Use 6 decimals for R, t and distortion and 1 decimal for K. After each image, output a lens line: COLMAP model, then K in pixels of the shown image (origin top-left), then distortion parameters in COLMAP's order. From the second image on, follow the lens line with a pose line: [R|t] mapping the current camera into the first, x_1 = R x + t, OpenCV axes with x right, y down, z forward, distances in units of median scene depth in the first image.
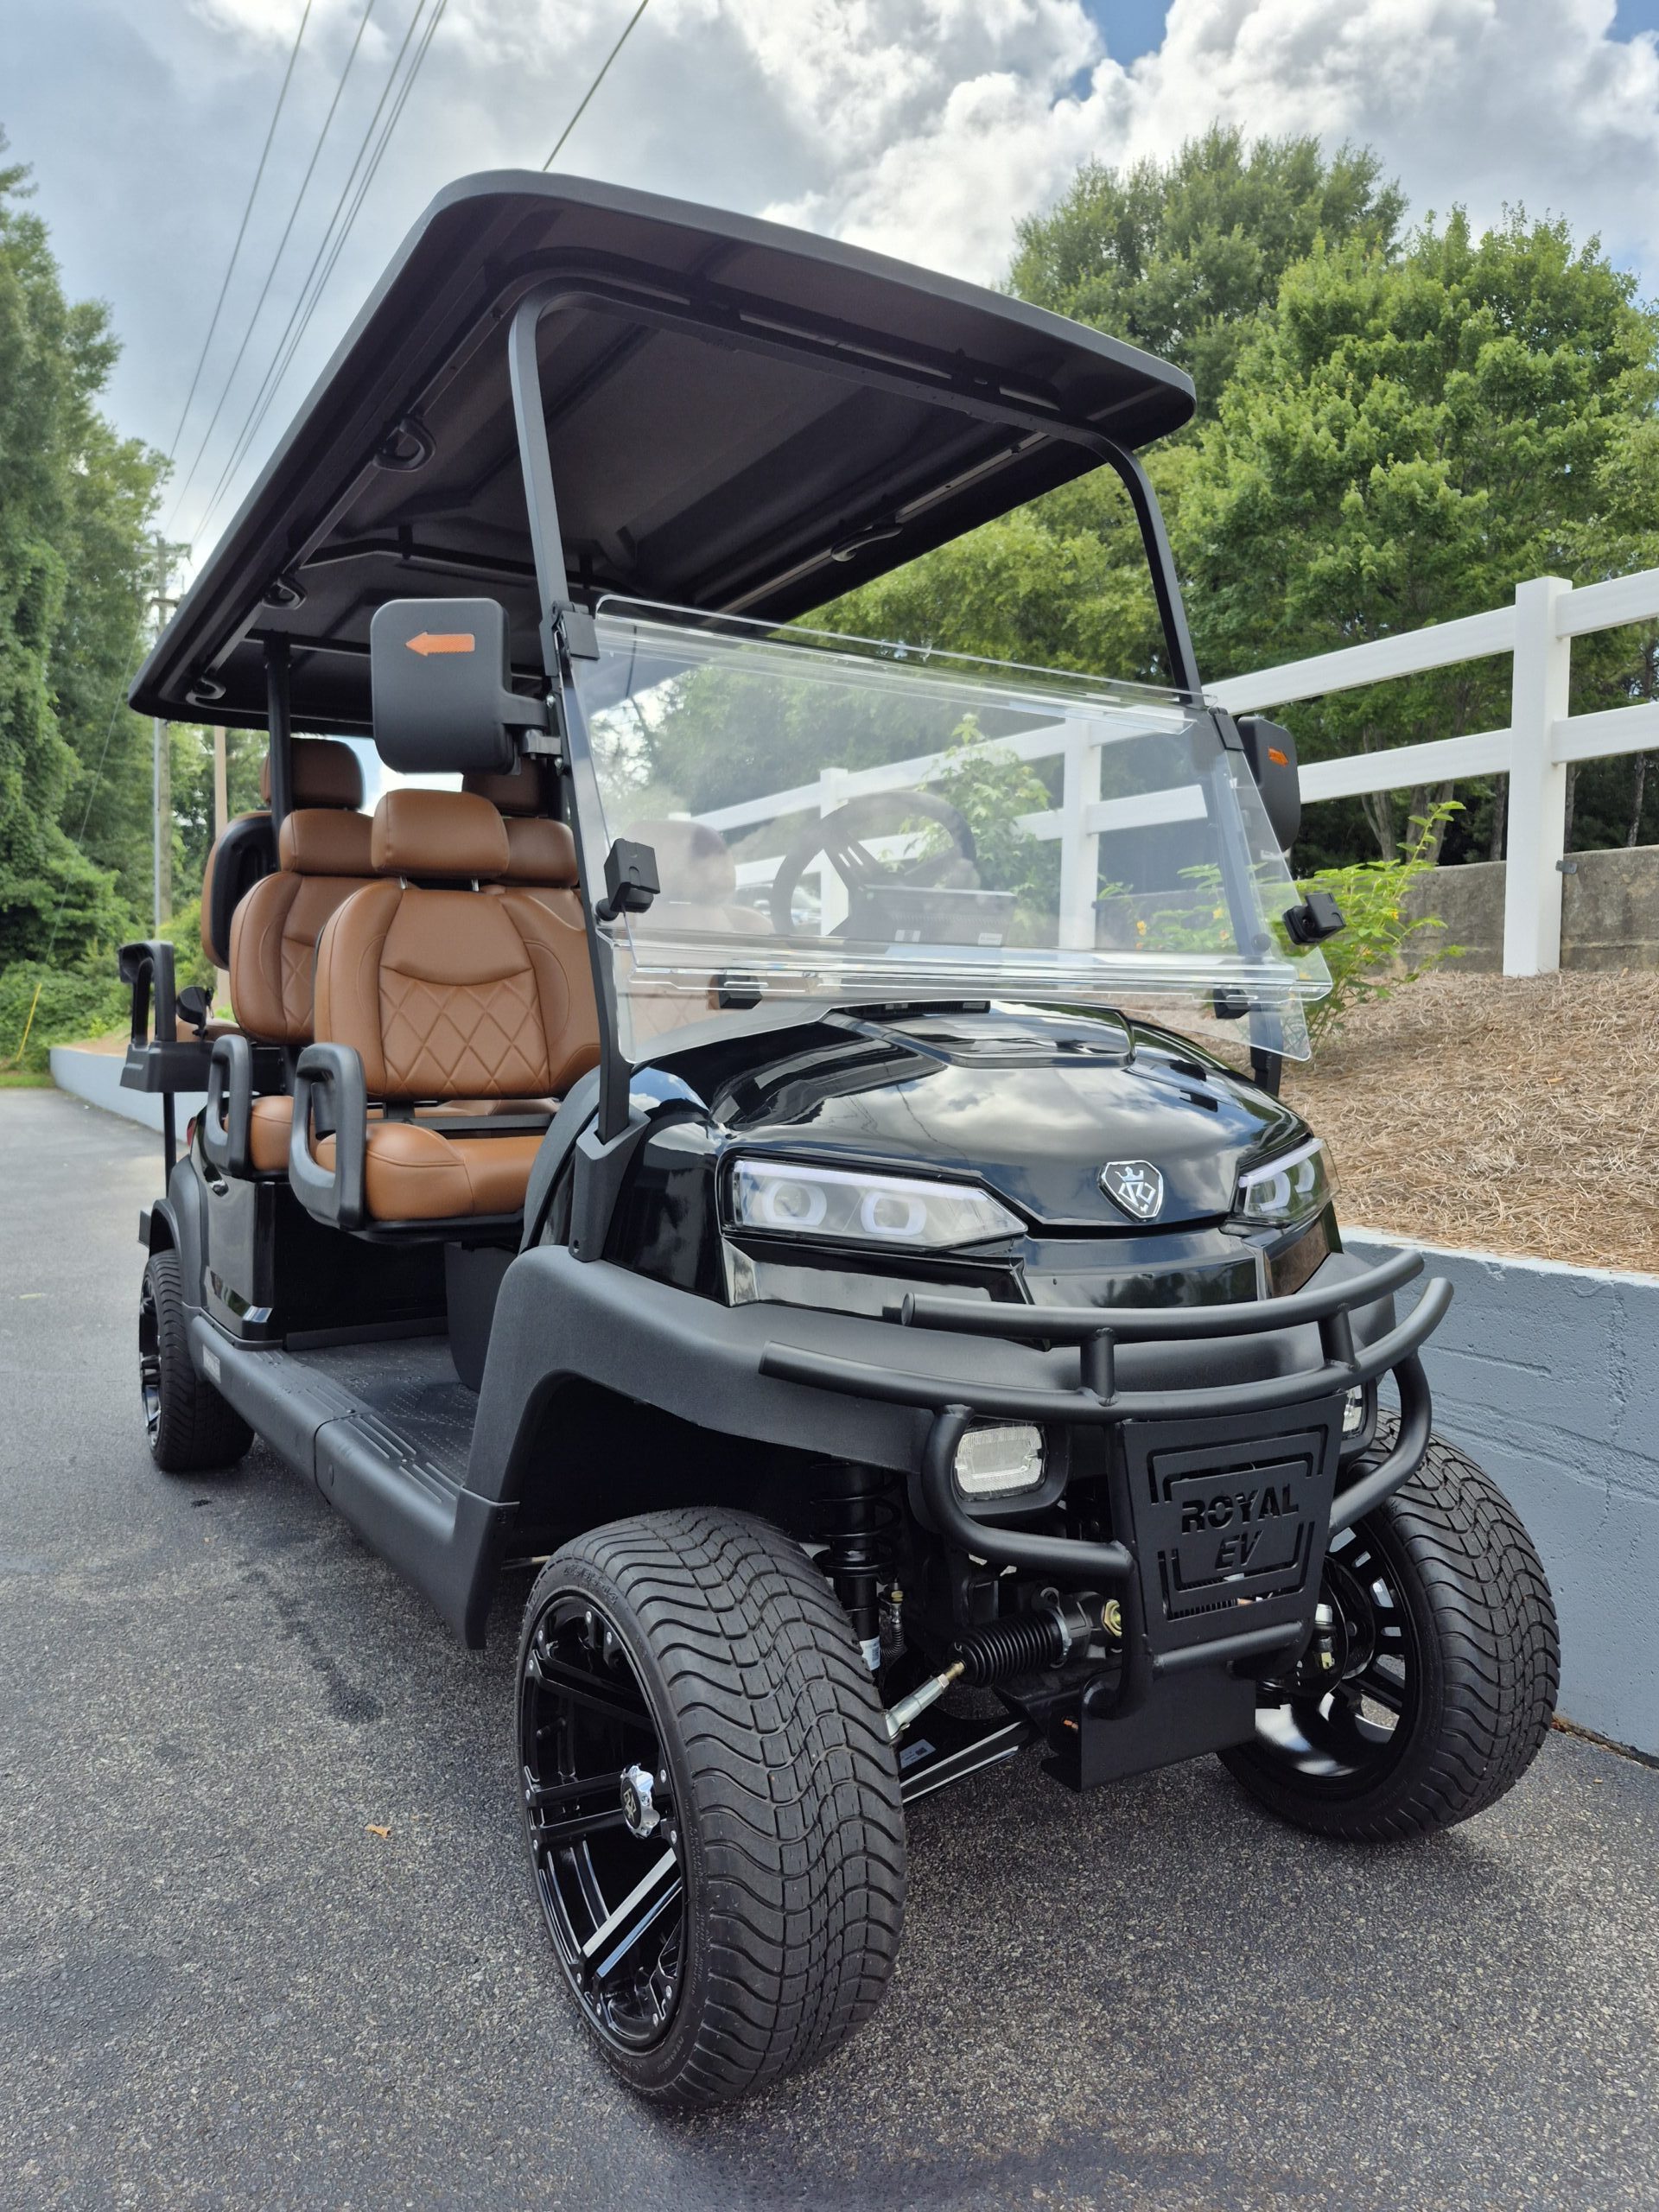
lens RADIAL K [[1556.6, 0, 860.5], [0, 1556.6, 1104.1], [0, 0, 1]] dist [0.067769, -0.076967]
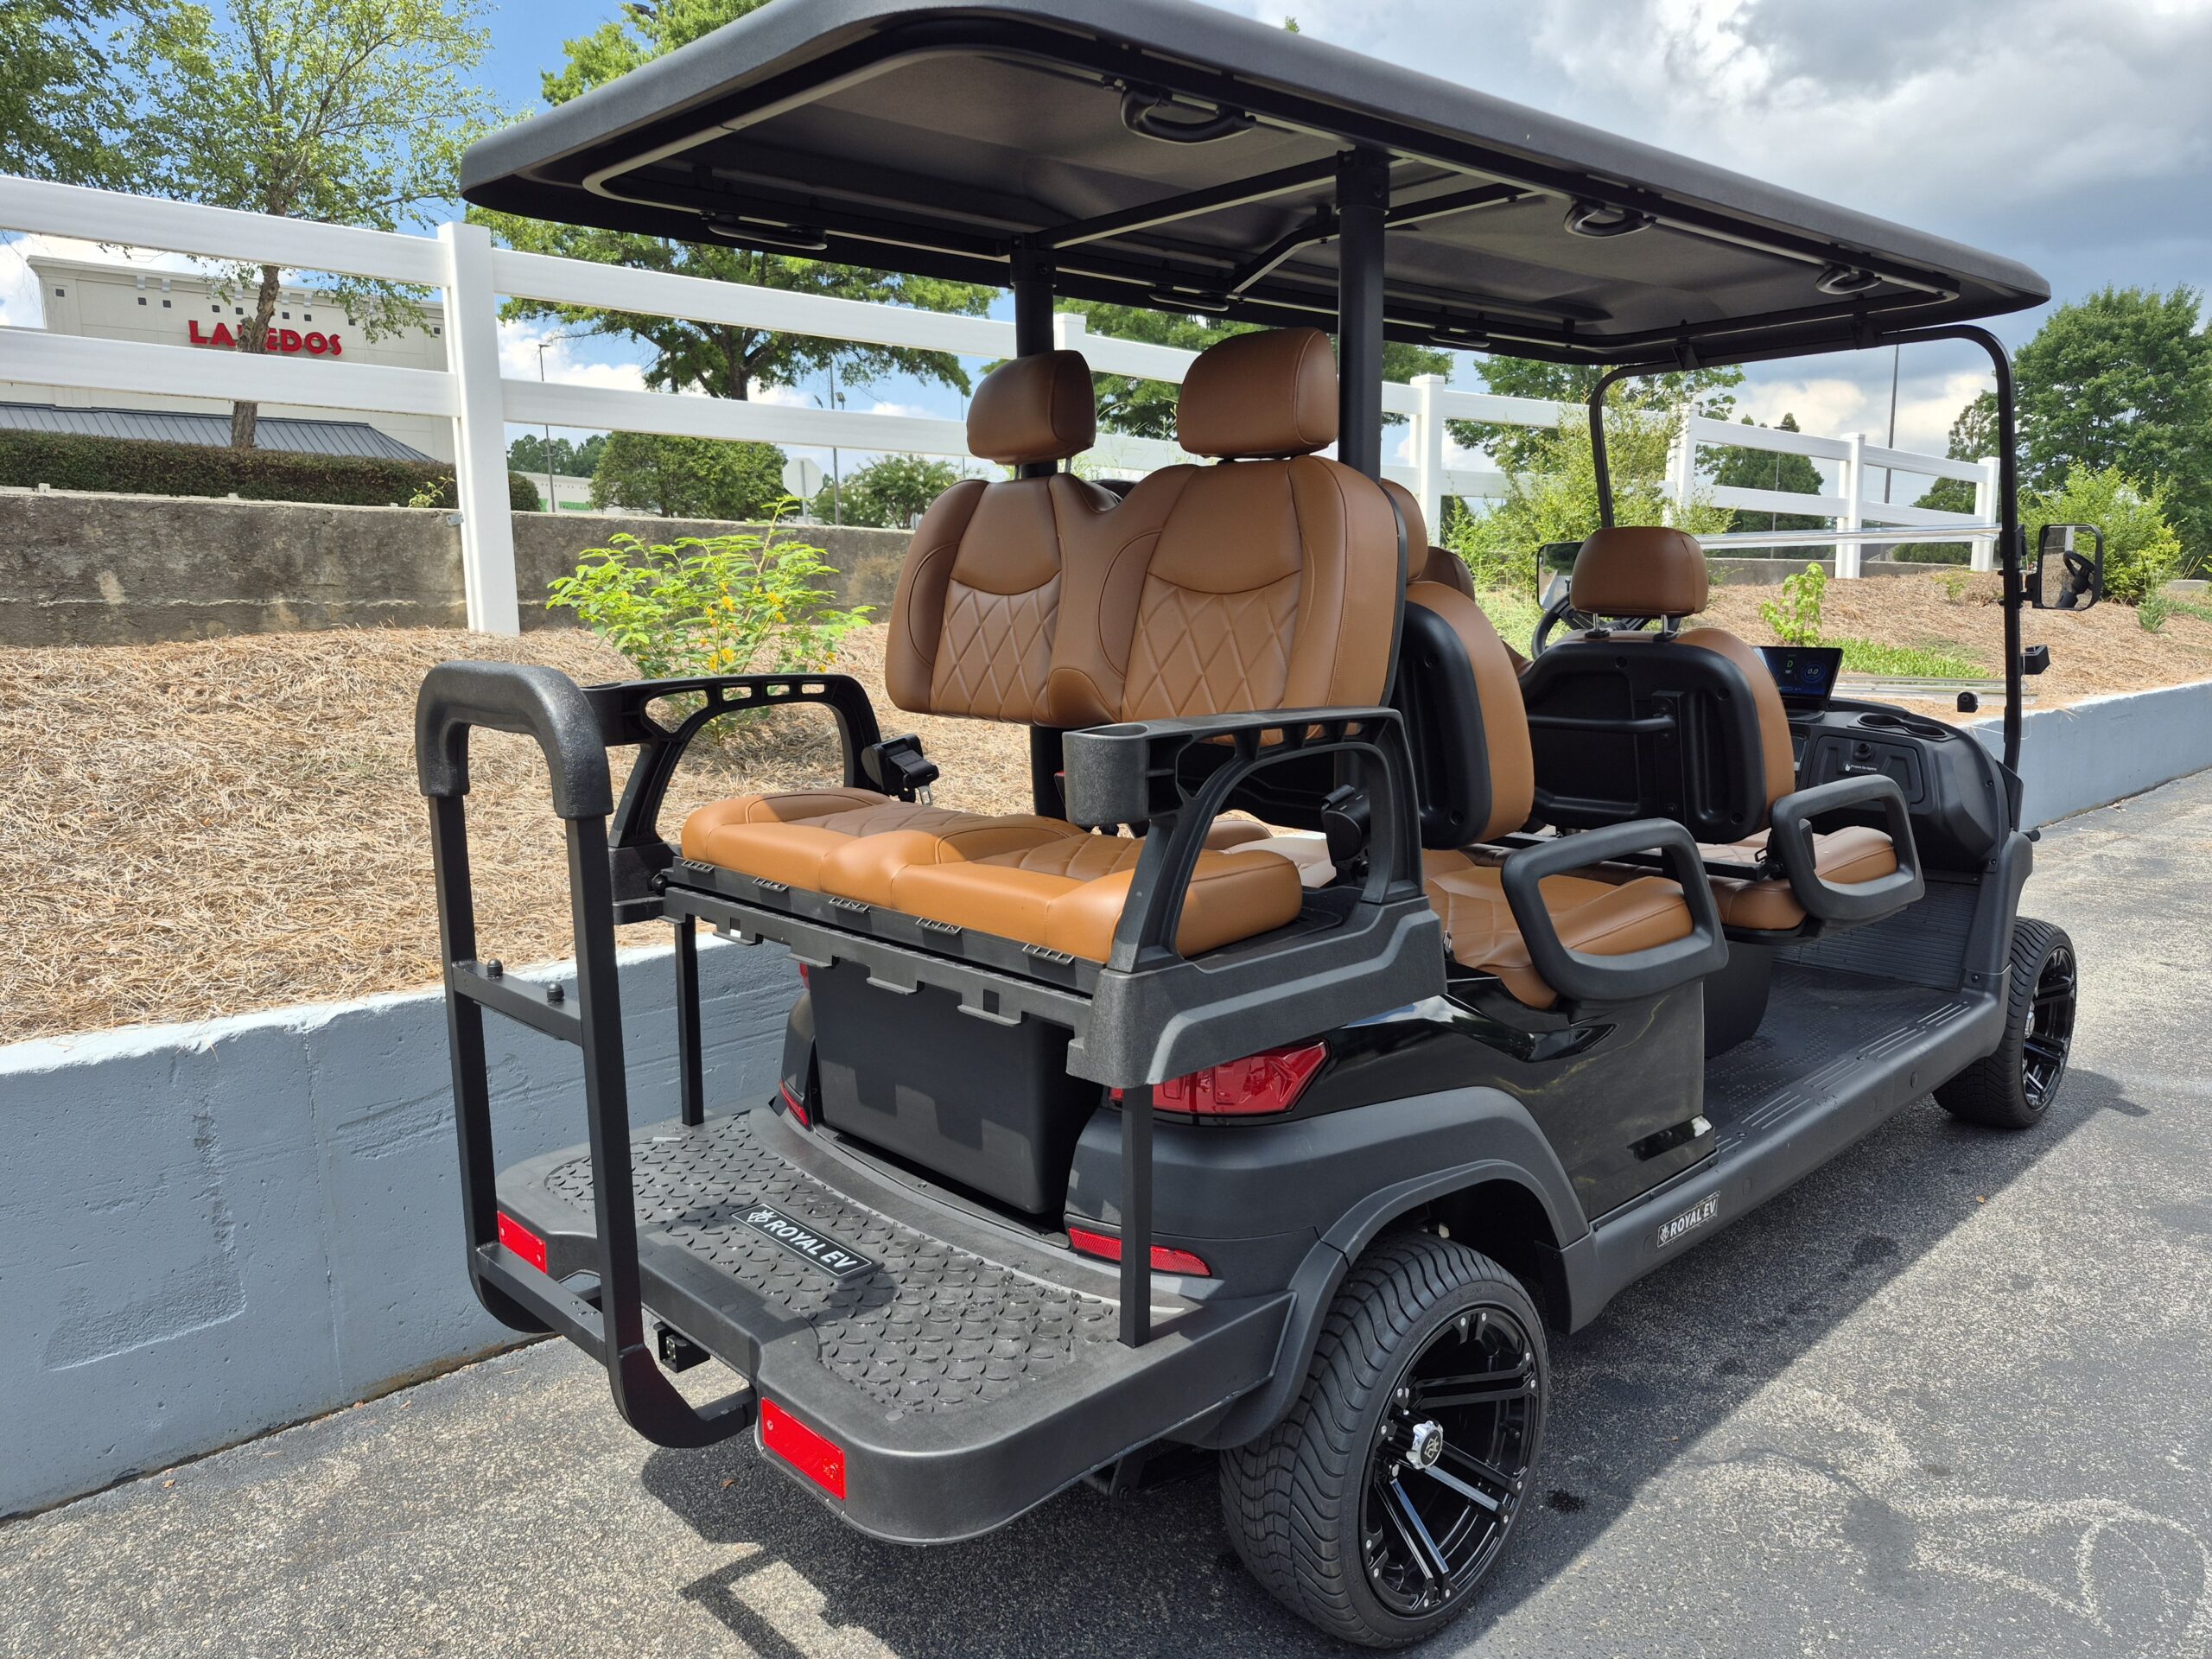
lens RADIAL K [[1556.6, 0, 1106.0], [0, 1556.6, 829.5], [0, 0, 1]] dist [0.067769, -0.076967]
pose [[-0.216613, -0.154888, 0.963892, -0.136887], [0.053373, 0.983979, 0.170110, -0.023102], [-0.974797, 0.088294, -0.204876, 0.180235]]
